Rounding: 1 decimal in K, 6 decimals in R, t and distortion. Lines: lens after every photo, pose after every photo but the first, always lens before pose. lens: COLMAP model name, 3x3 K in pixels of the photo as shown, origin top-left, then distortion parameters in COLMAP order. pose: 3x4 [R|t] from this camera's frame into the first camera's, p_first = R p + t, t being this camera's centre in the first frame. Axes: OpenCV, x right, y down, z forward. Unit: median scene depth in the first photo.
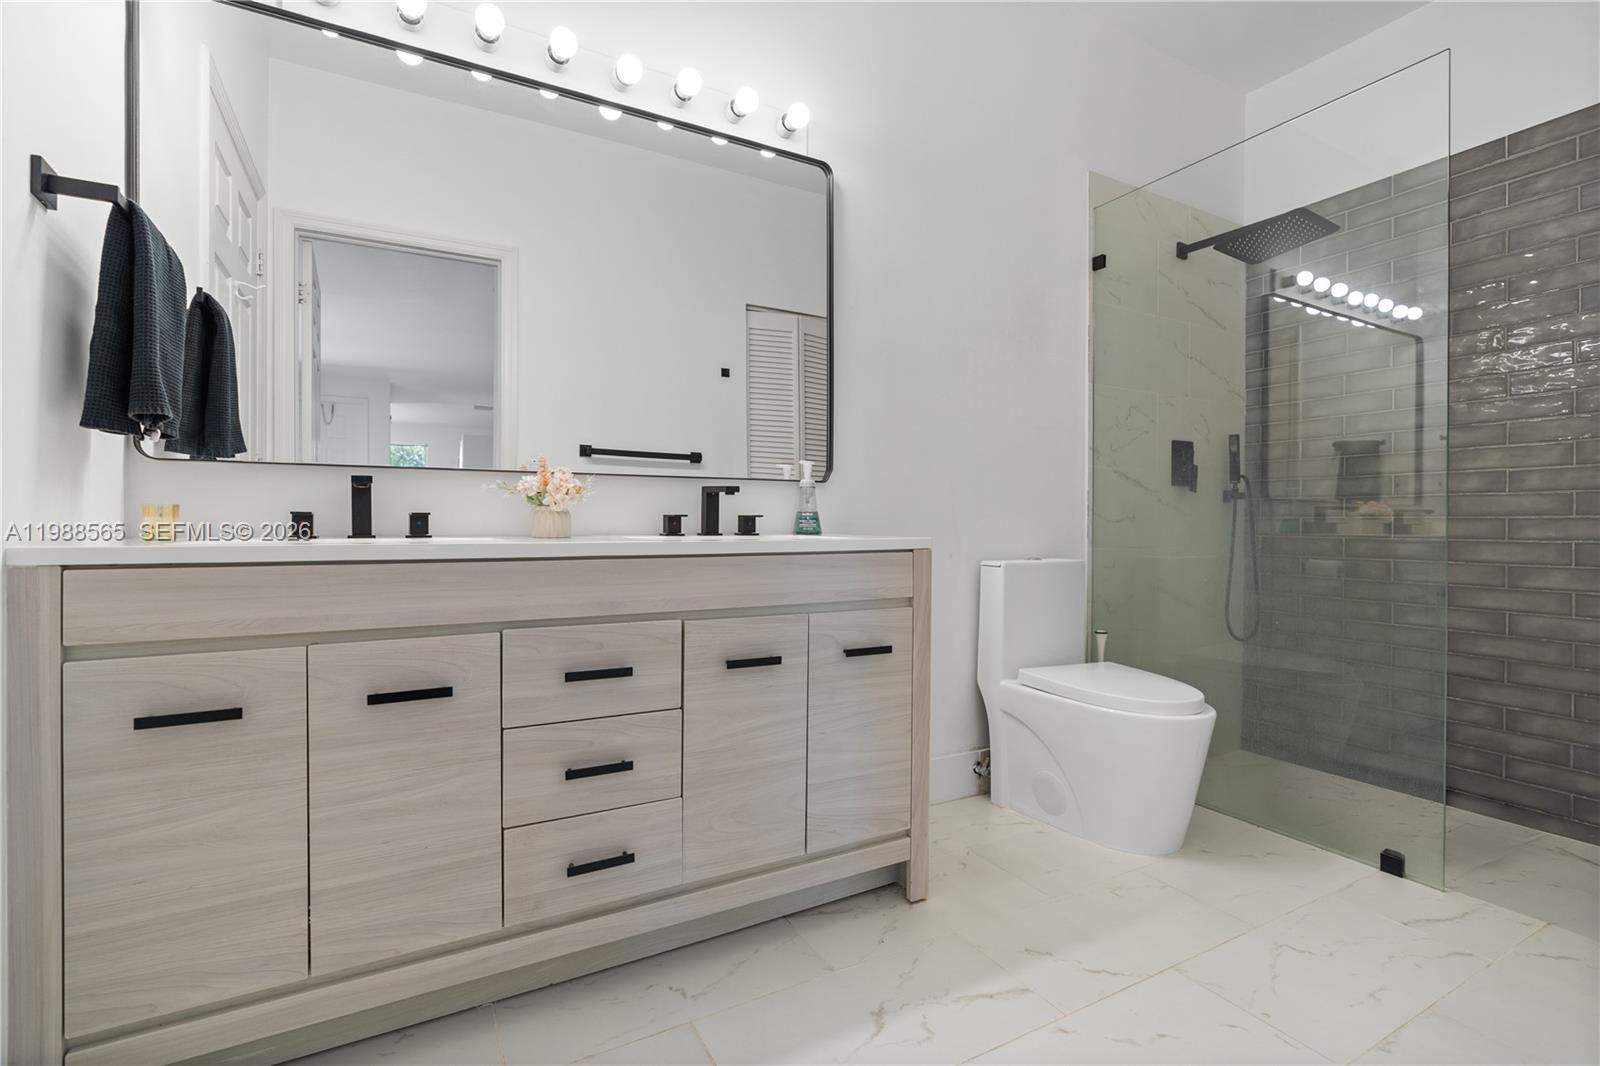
lens RADIAL K [[727.8, 0, 795.4], [0, 727.8, 534.2], [0, 0, 1]] dist [-0.002712, 0.003402]
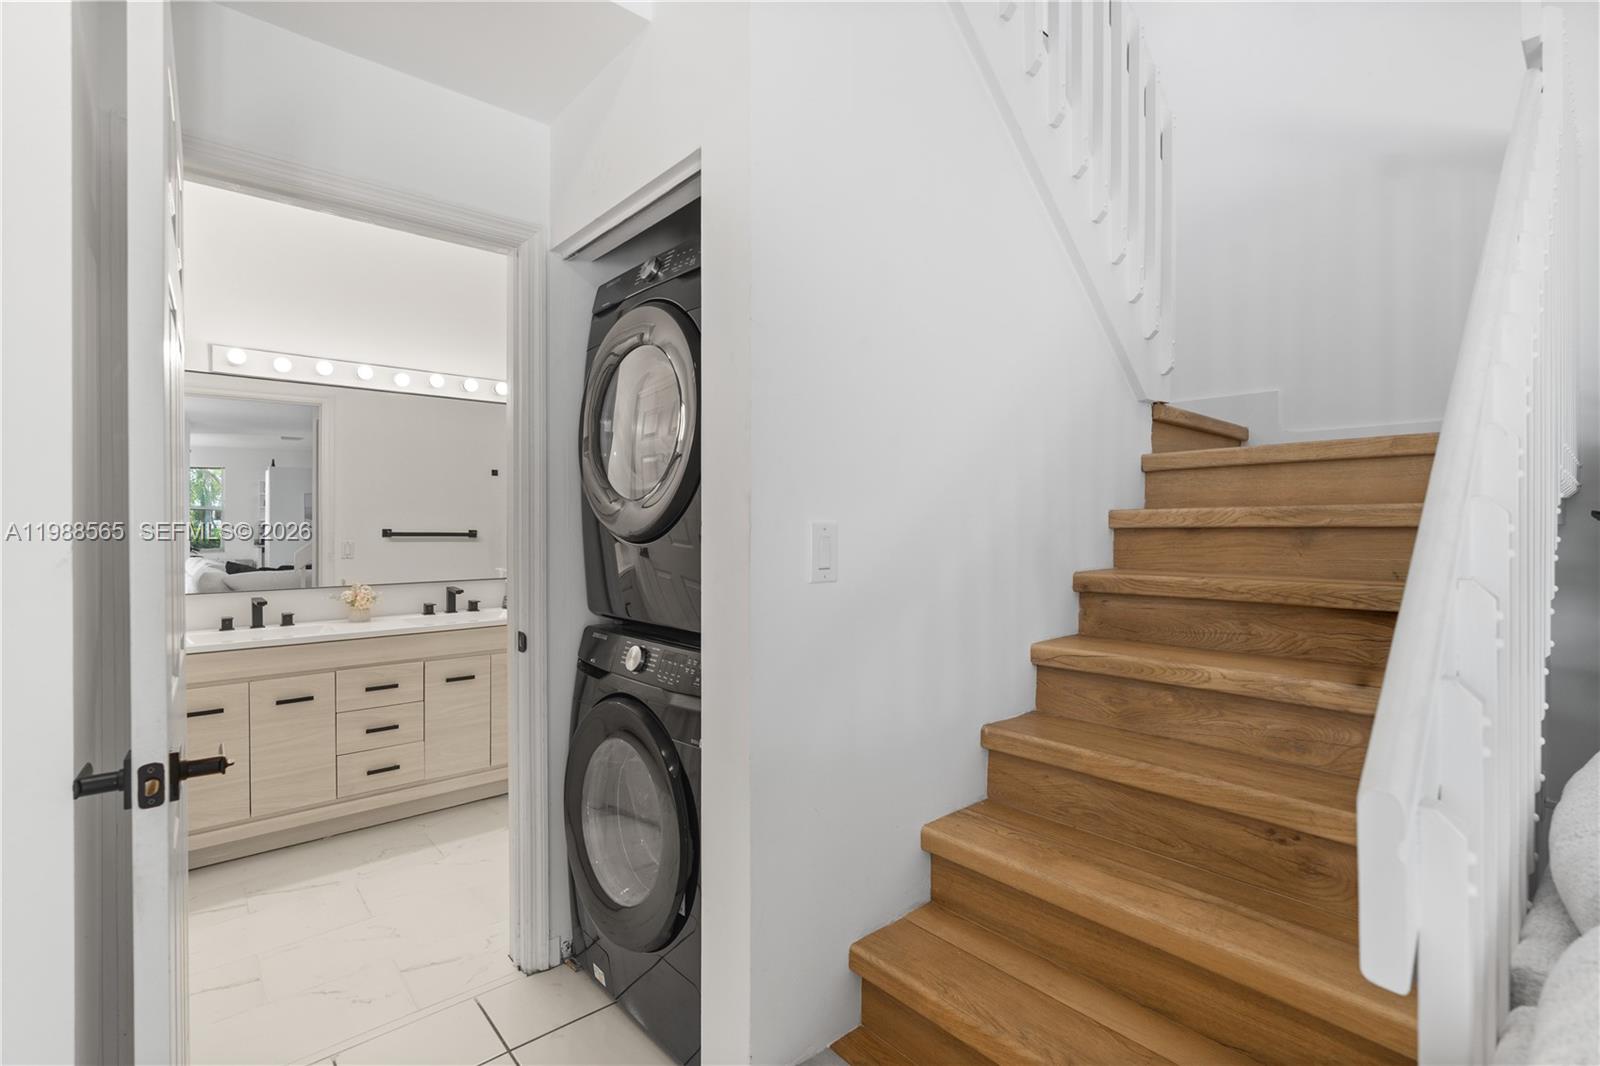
lens RADIAL K [[727.8, 0, 801.9], [0, 727.8, 530.3], [0, 0, 1]] dist [-0.002712, 0.003402]
pose [[0.975951, -0.006609, 0.217892, 0.518380], [0.008042, 0.999951, -0.005694, -0.276825], [-0.217844, 0.007310, 0.975956, -1.512769]]
